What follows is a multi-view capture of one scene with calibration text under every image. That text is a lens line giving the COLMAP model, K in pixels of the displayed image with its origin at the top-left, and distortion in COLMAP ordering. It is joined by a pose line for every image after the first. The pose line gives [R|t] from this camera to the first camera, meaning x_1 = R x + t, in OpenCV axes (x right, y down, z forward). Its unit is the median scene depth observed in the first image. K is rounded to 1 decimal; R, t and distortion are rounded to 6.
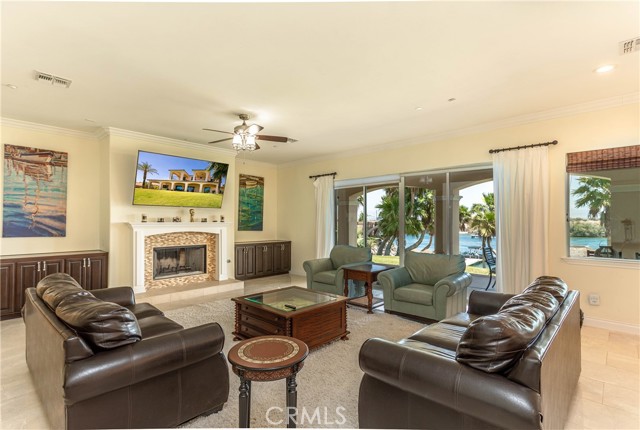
lens RADIAL K [[318.7, 0, 320.0], [0, 318.7, 215.0], [0, 0, 1]] dist [0.001929, 0.000249]
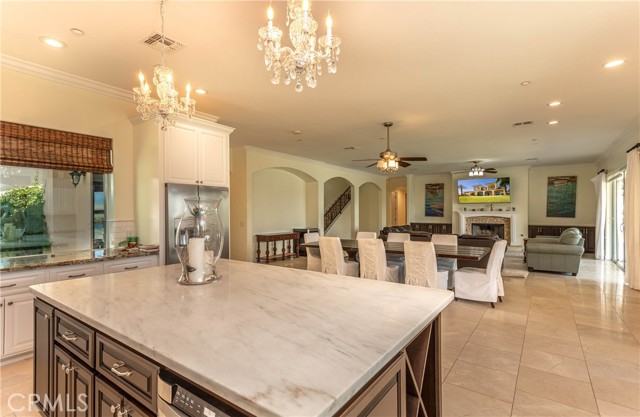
lens RADIAL K [[314.7, 0, 320.0], [0, 314.7, 208.5], [0, 0, 1]] dist [0.000201, 0.000011]
pose [[0.122316, -0.006474, -0.992470, 1.557675], [0.022420, 0.999742, -0.003758, -0.010203], [0.992238, -0.021791, 0.122430, -0.273339]]
